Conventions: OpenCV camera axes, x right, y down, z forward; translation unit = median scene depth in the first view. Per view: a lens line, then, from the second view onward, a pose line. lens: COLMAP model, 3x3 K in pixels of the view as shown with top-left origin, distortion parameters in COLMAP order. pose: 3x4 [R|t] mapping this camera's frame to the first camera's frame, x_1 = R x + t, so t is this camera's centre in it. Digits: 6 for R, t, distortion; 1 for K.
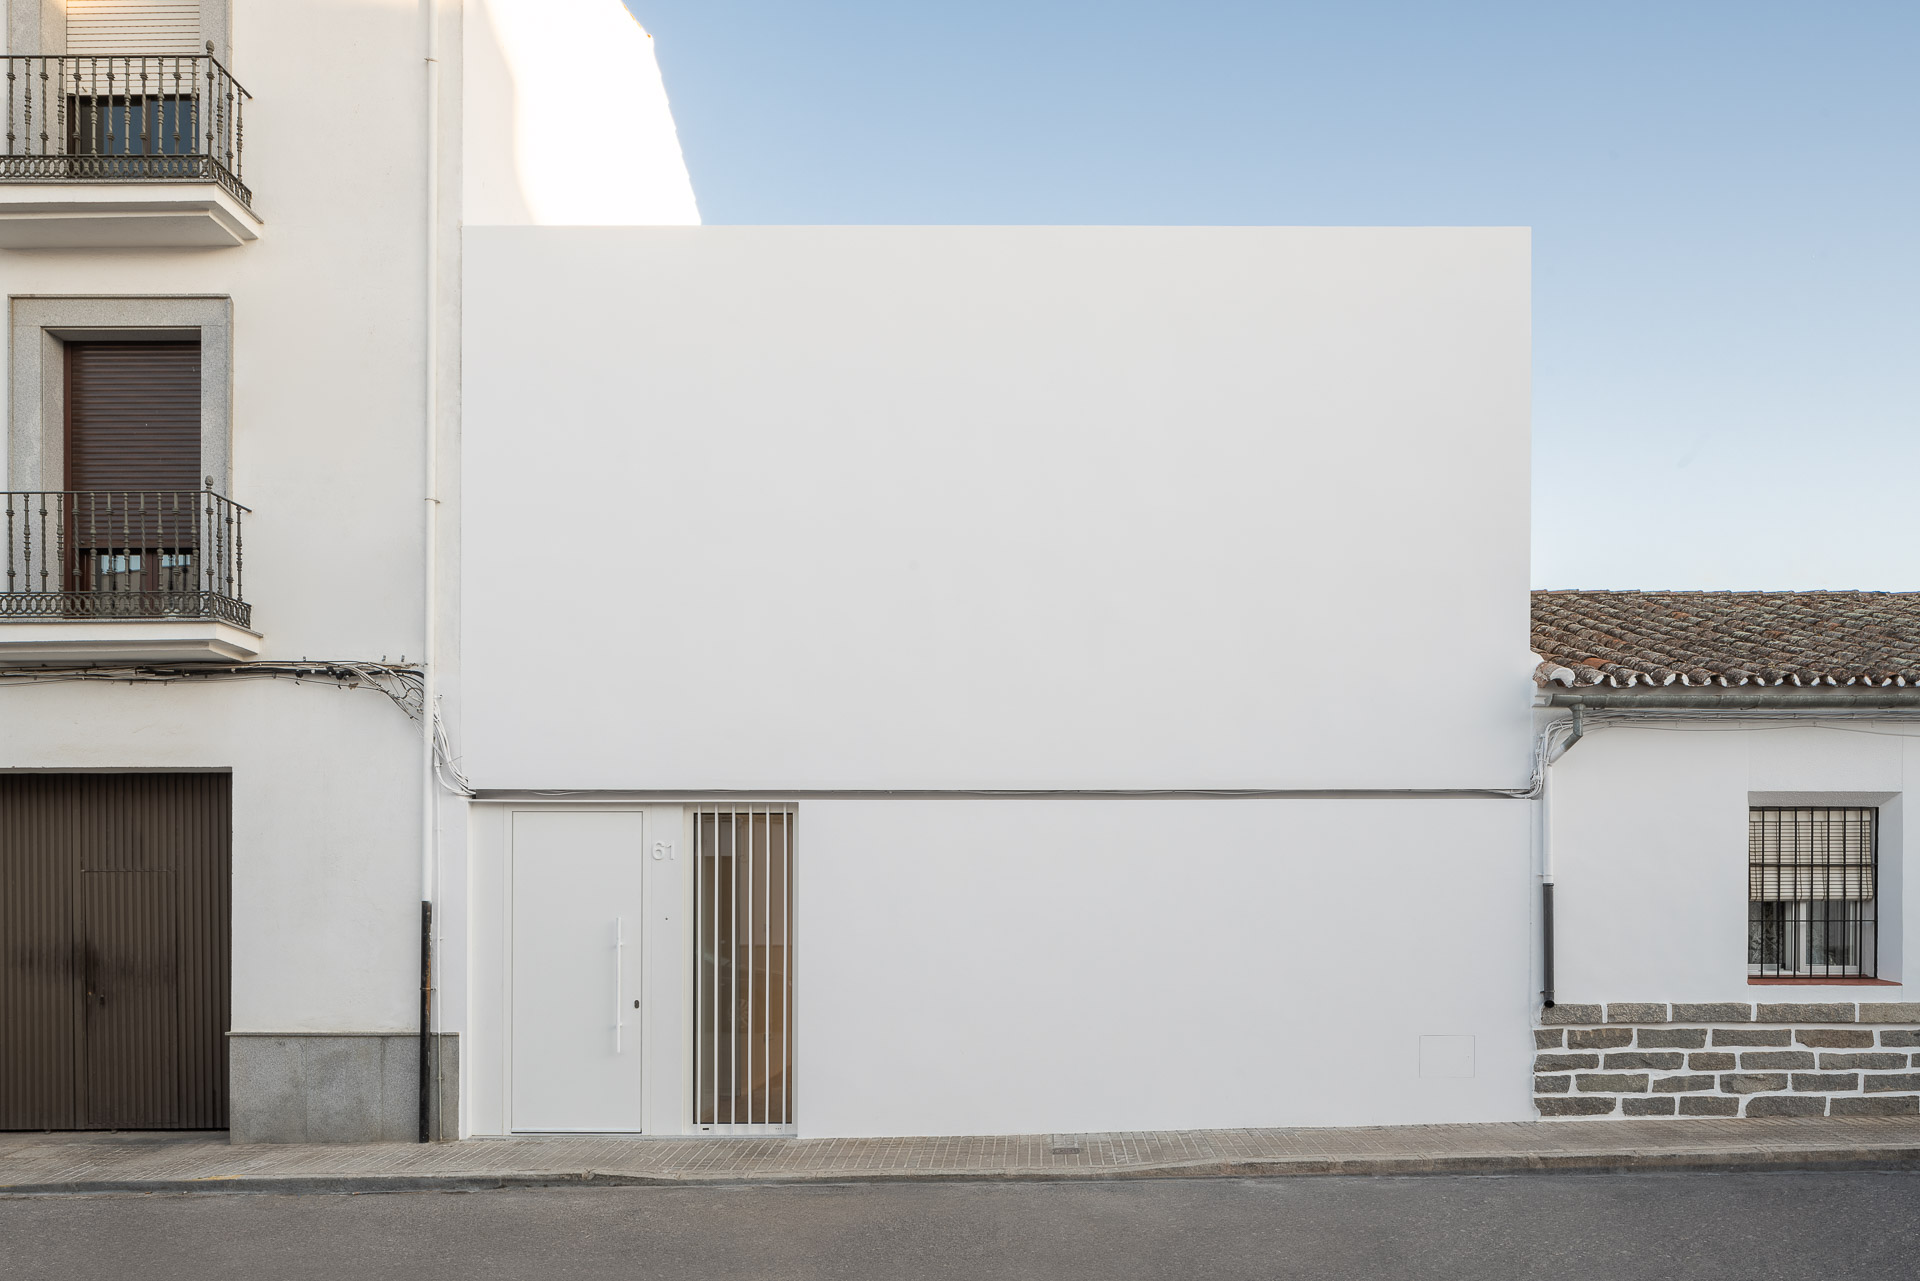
lens RADIAL K [[1323.0, 0, 966.4], [0, 1323.0, 671.3], [0, 0, 1]] dist [-0.001585, 0.000488]
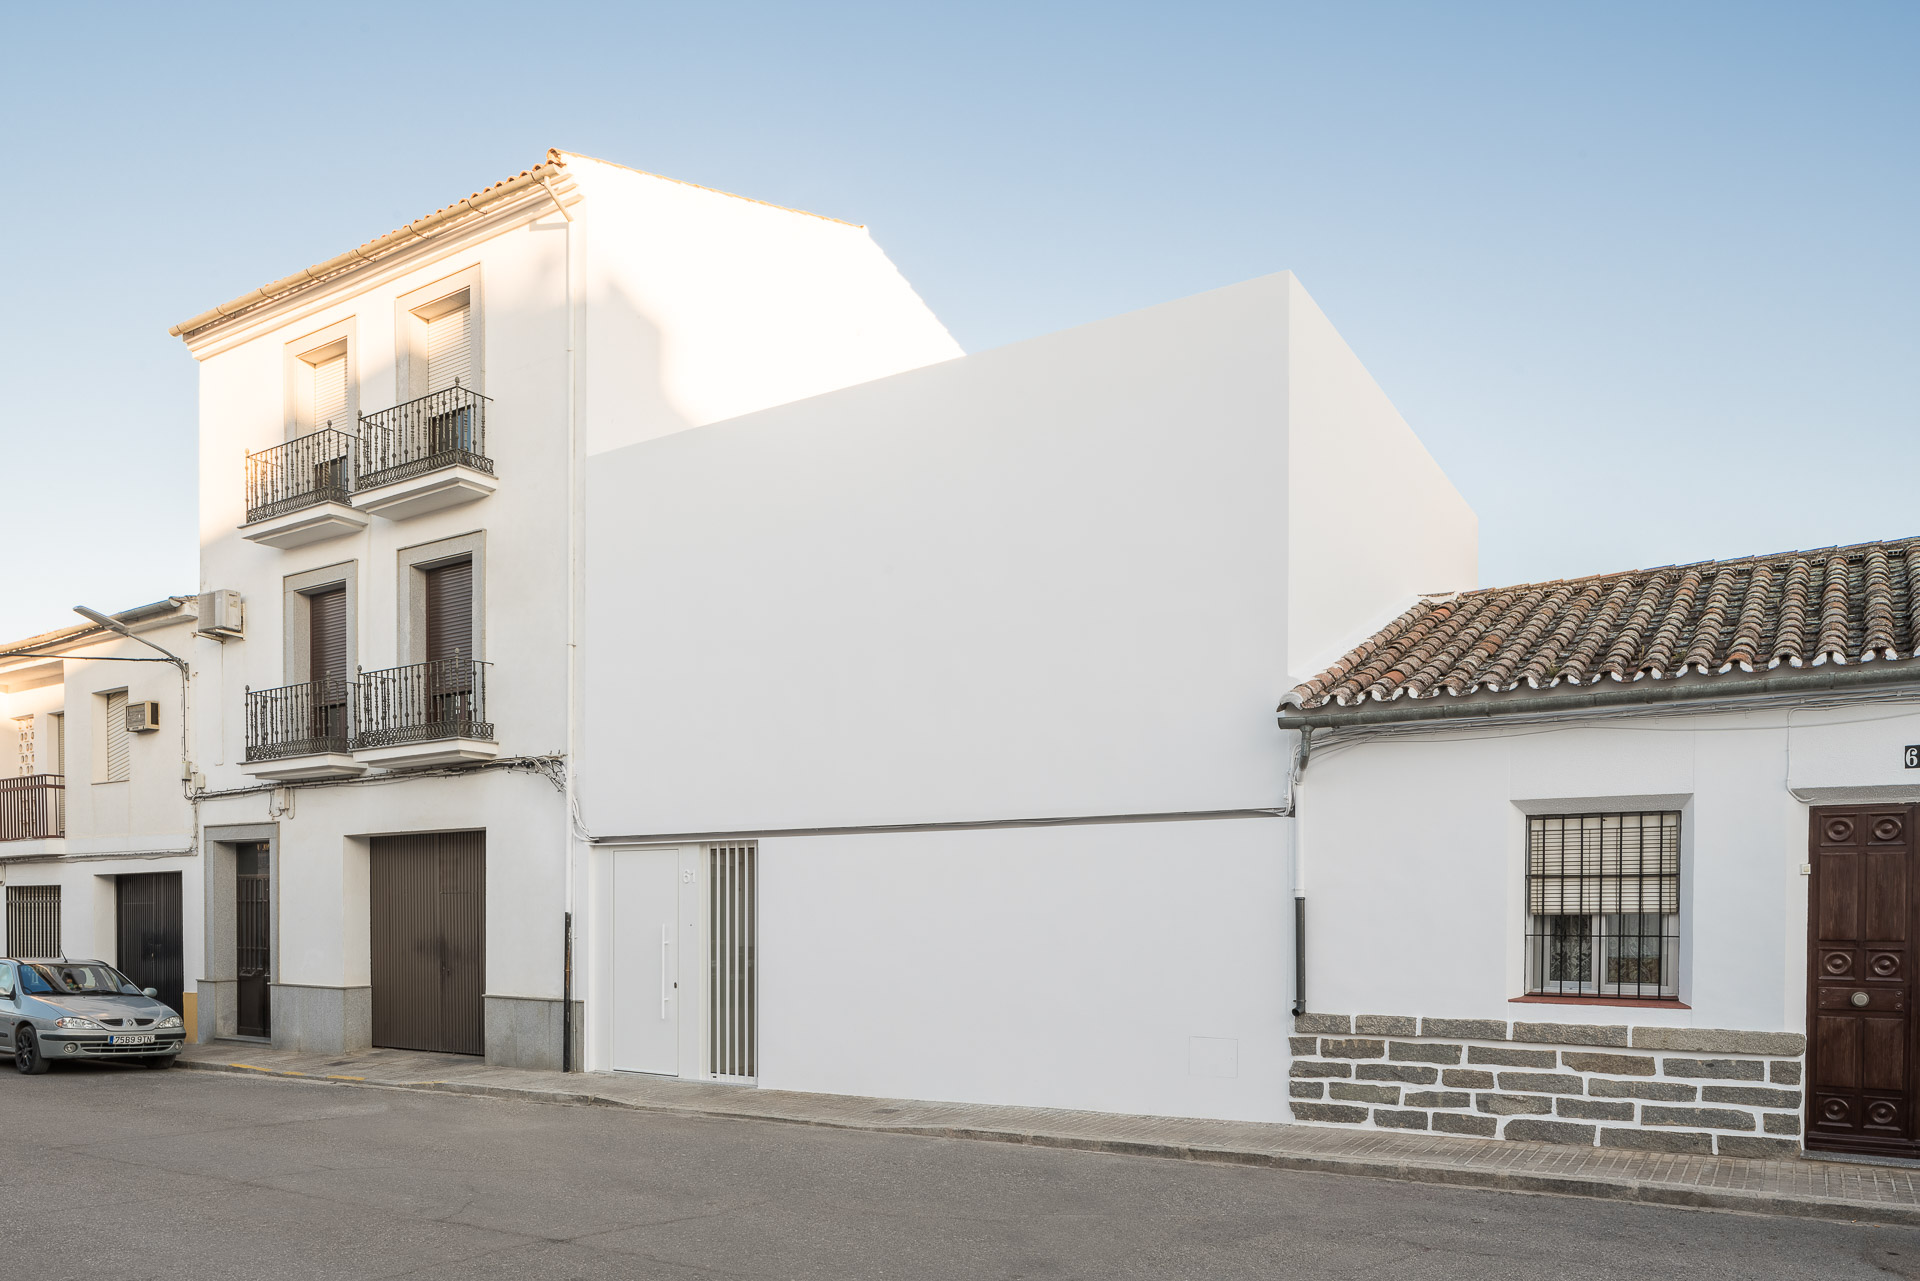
lens RADIAL K [[1274.2, 0, 928.9], [0, 1274.2, 640.0], [0, 0, 1]] dist [-0.001825, 0.001143]
pose [[0.840039, -0.111526, -0.530940, 0.764192], [0.095628, 0.993758, -0.057443, -0.013123], [0.534032, -0.002518, 0.845460, -0.013817]]
